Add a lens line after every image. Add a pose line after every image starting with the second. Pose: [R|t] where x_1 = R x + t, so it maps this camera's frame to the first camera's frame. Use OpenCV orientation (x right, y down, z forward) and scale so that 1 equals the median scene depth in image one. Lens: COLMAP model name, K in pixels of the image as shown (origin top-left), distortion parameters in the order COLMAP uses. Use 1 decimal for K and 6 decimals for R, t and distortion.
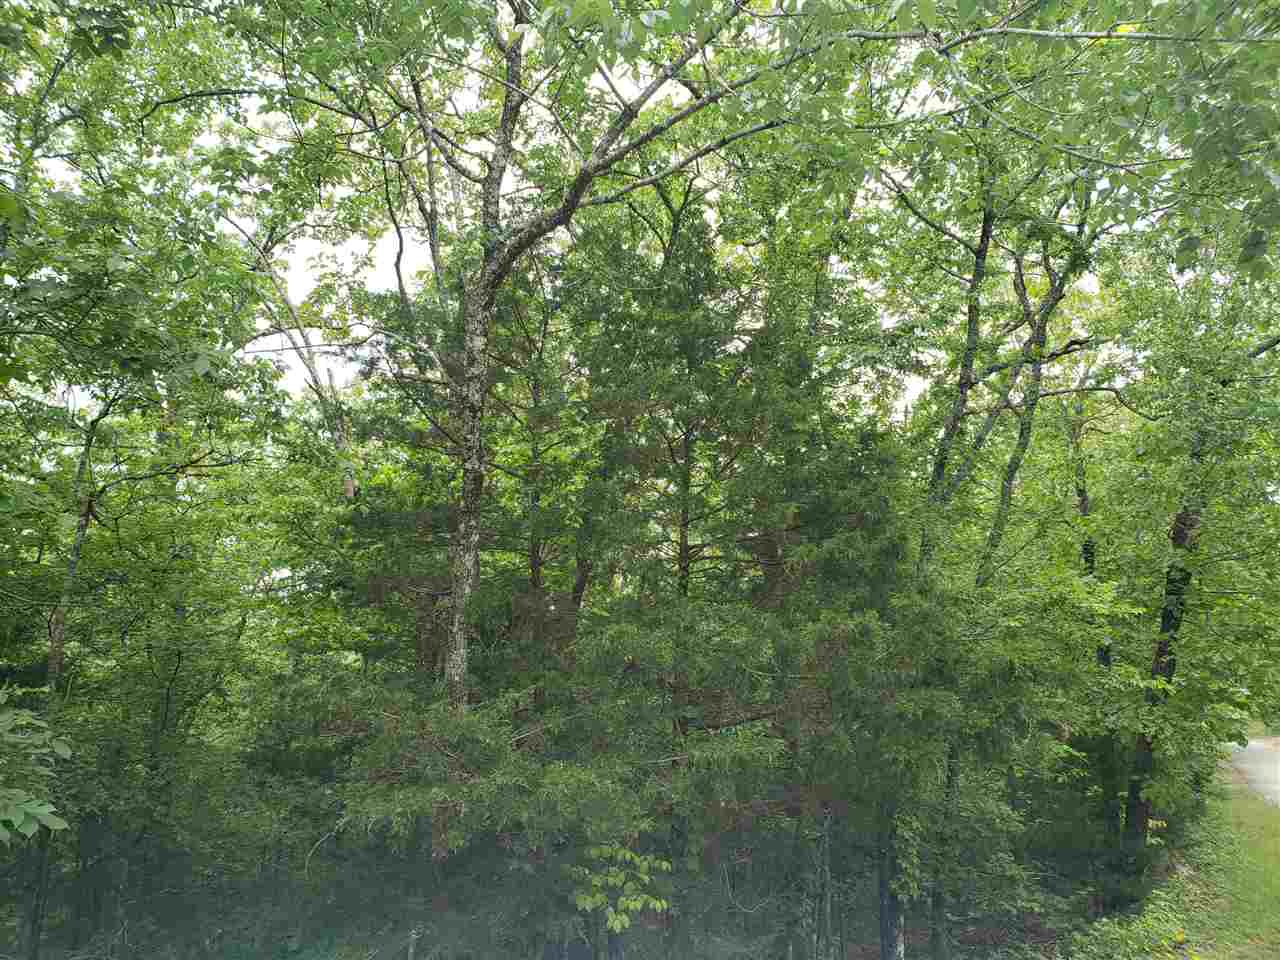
lens RADIAL K [[975.0, 0, 619.1], [0, 975.0, 474.9], [0, 0, 1]] dist [-0.011828, 0.034105]
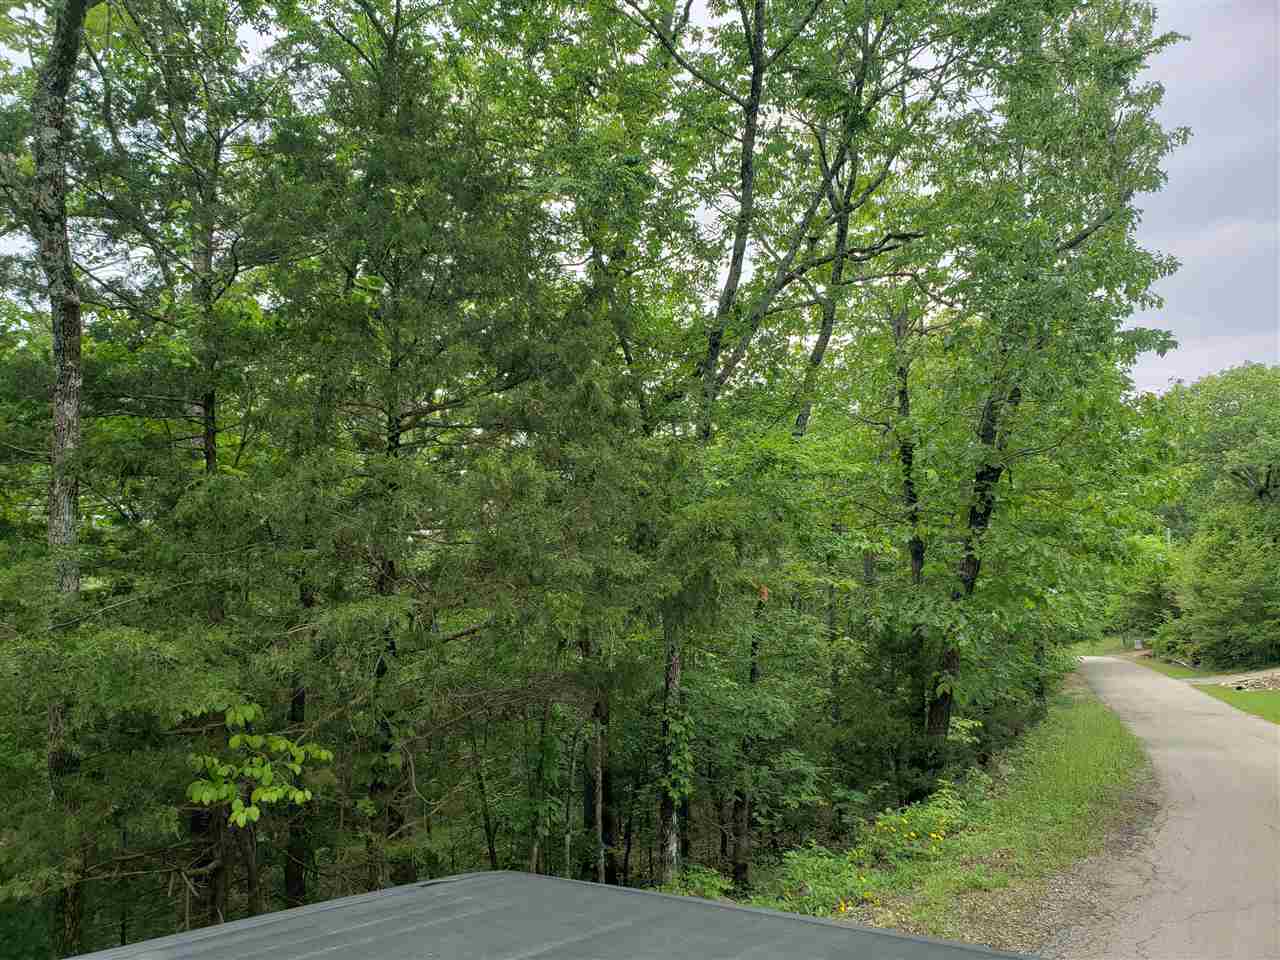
lens RADIAL K [[984.8, 0, 624.1], [0, 984.8, 477.9], [0, 0, 1]] dist [0.004988, -0.008561]
pose [[0.994366, -0.011719, 0.105353, 0.143224], [0.004875, 0.997875, 0.064979, 0.058499], [-0.105890, -0.064100, 0.992310, 0.061102]]
